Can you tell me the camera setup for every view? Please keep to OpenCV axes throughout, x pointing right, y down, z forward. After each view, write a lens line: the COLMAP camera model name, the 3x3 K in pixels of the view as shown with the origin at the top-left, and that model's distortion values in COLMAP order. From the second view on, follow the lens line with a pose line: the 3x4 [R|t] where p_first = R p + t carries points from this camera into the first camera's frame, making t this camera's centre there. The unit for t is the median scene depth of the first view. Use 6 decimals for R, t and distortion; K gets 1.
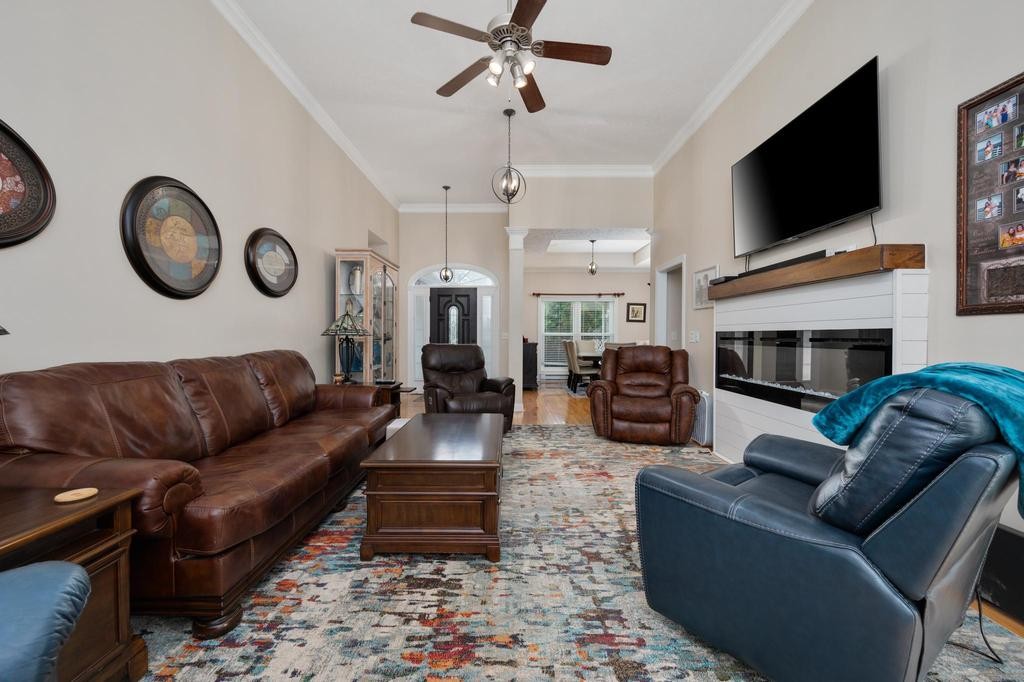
lens RADIAL K [[404.4, 0, 510.2], [0, 404.4, 337.5], [0, 0, 1]] dist [-0.002096, 0.000038]
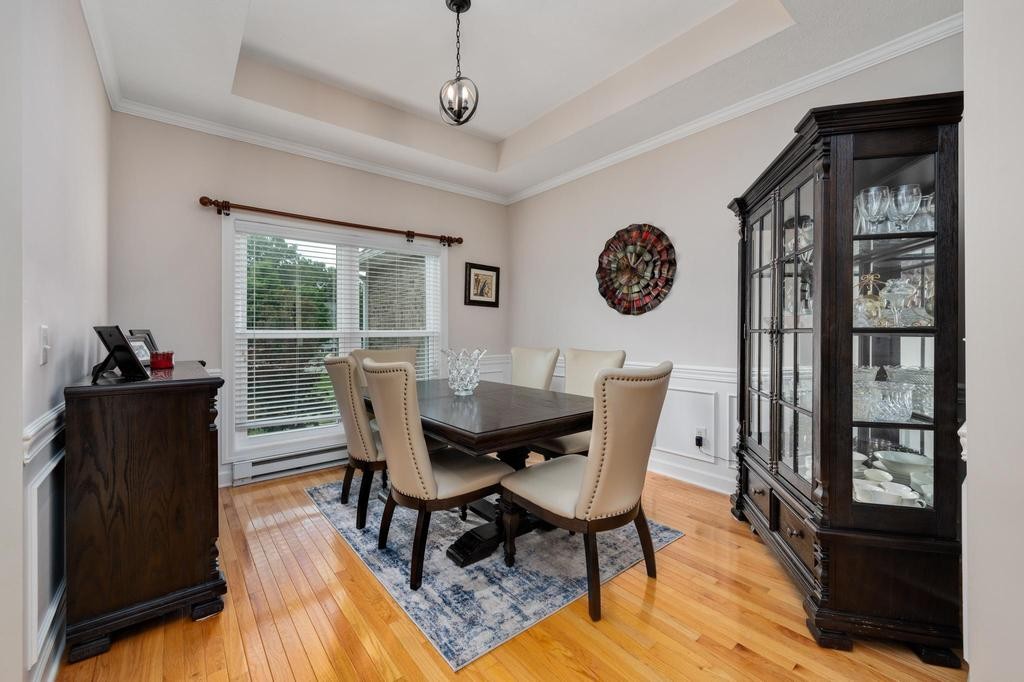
lens RADIAL K [[404.4, 0, 507.9], [0, 404.4, 332.1], [0, 0, 1]] dist [-0.002096, 0.000038]
pose [[0.777118, -0.008563, 0.629297, 0.043354], [0.009460, 0.999953, 0.001925, -0.008782], [-0.629284, 0.004457, 0.777163, 0.624093]]
